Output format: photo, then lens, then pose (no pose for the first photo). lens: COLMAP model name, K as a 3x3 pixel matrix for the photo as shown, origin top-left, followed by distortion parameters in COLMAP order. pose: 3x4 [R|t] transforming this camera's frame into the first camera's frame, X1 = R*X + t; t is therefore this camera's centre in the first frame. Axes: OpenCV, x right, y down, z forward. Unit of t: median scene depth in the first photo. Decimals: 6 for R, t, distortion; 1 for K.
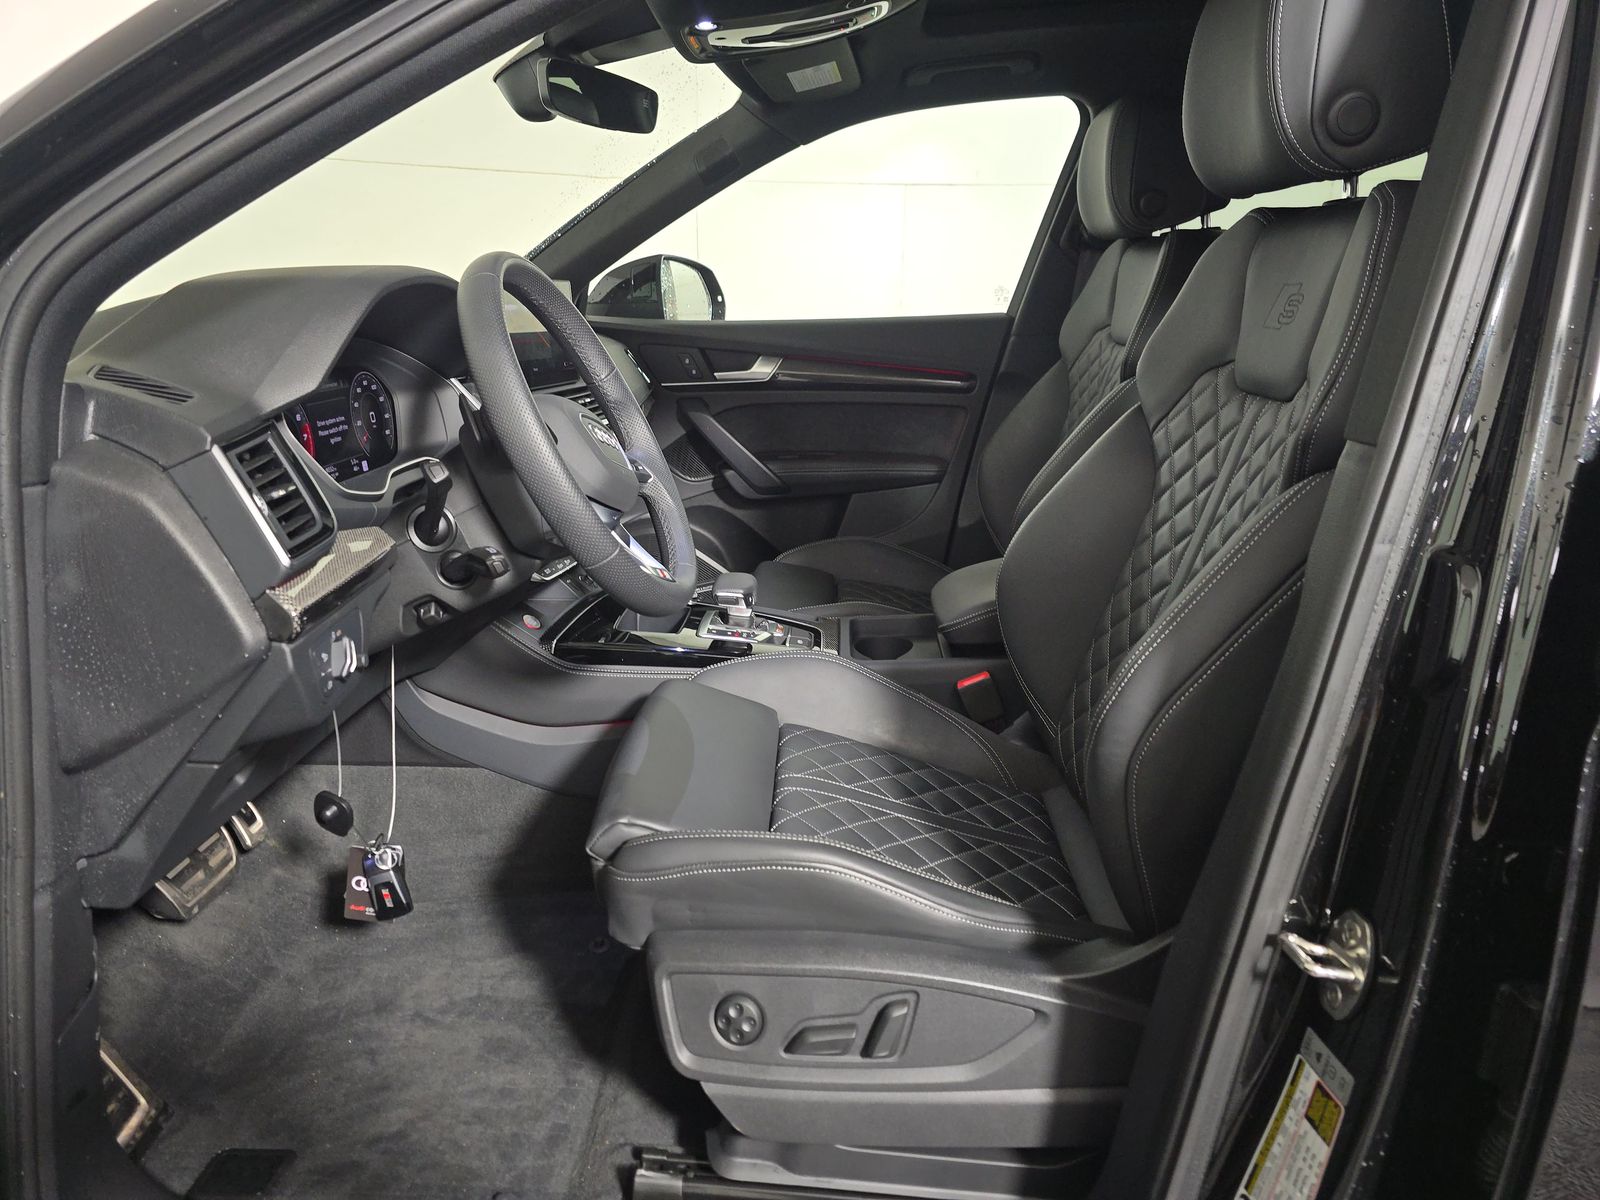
lens RADIAL K [[1059.4, 0, 799.4], [0, 1059.4, 604.2], [0, 0, 1]] dist [0.044210, 0.001204]
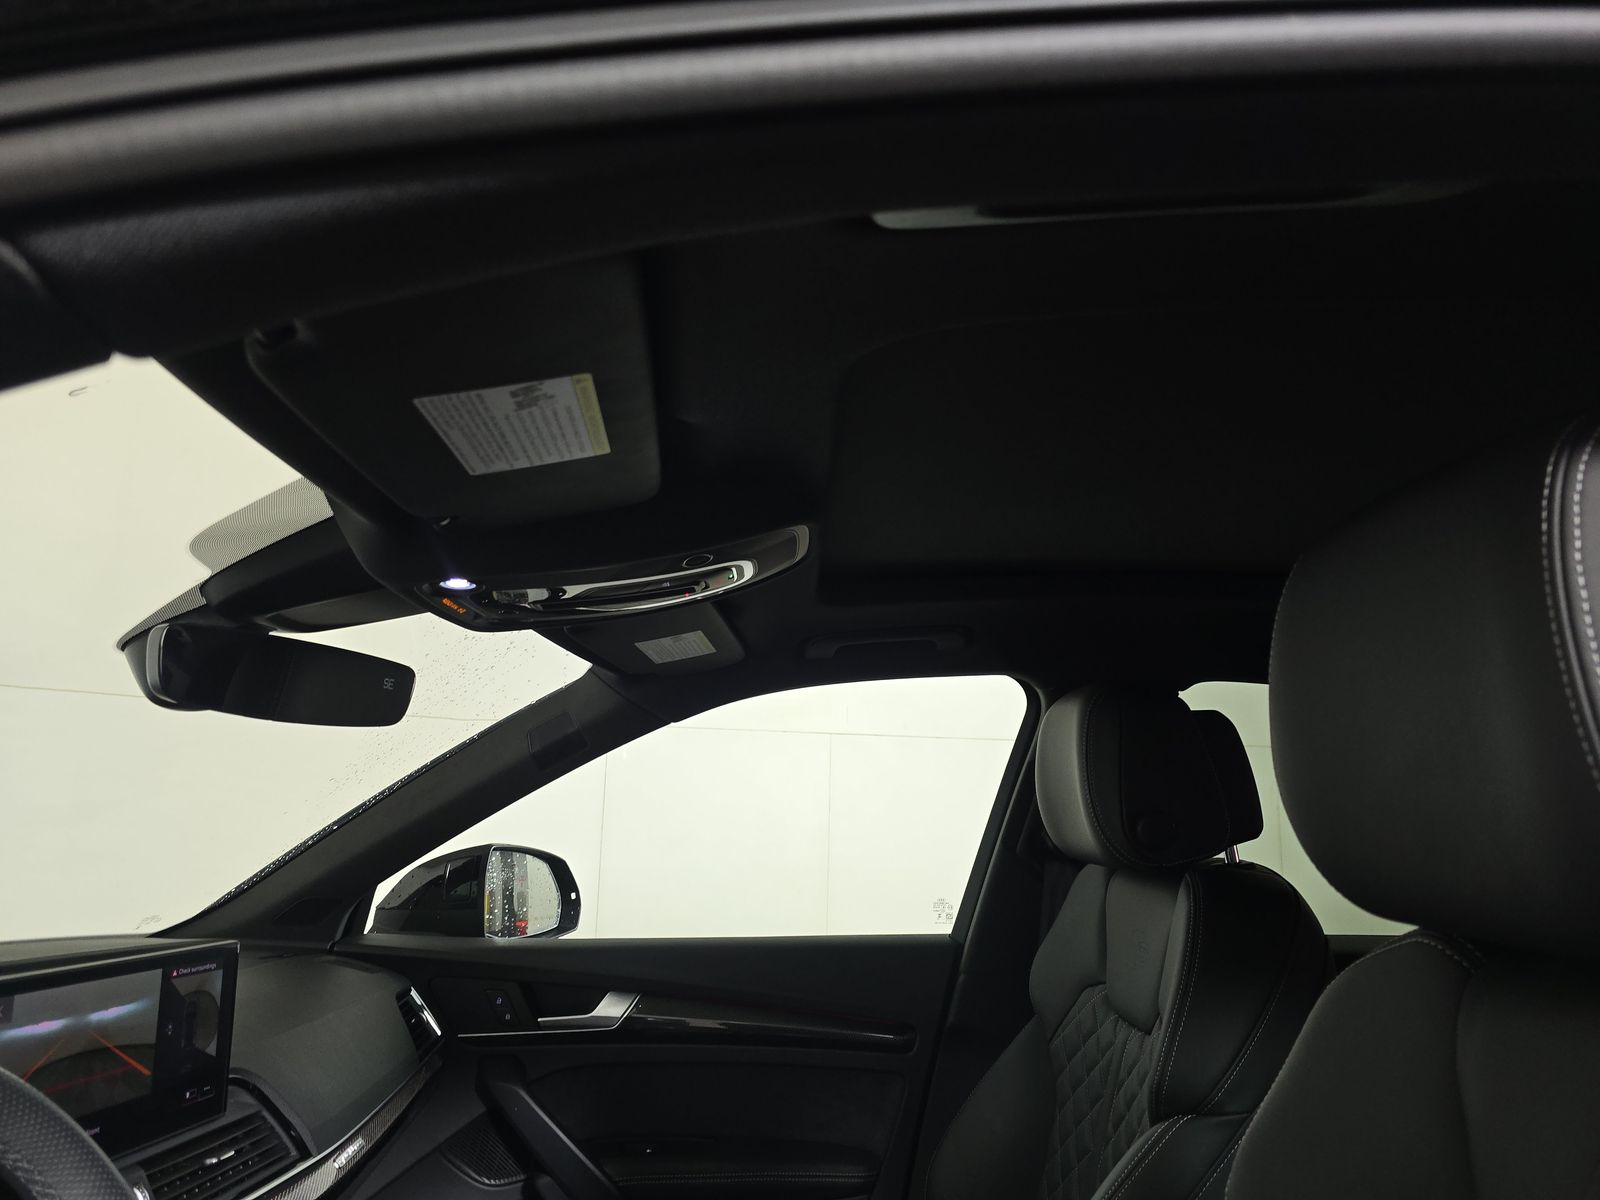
lens RADIAL K [[1086.2, 0, 800.6], [0, 1086.2, 600.0], [0, 0, 1]] dist [0.001025, -0.012556]
pose [[0.998265, 0.026150, 0.052749, 0.051993], [0.001342, 0.885609, -0.464430, -0.148301], [-0.058860, 0.463695, 0.884037, 0.271096]]
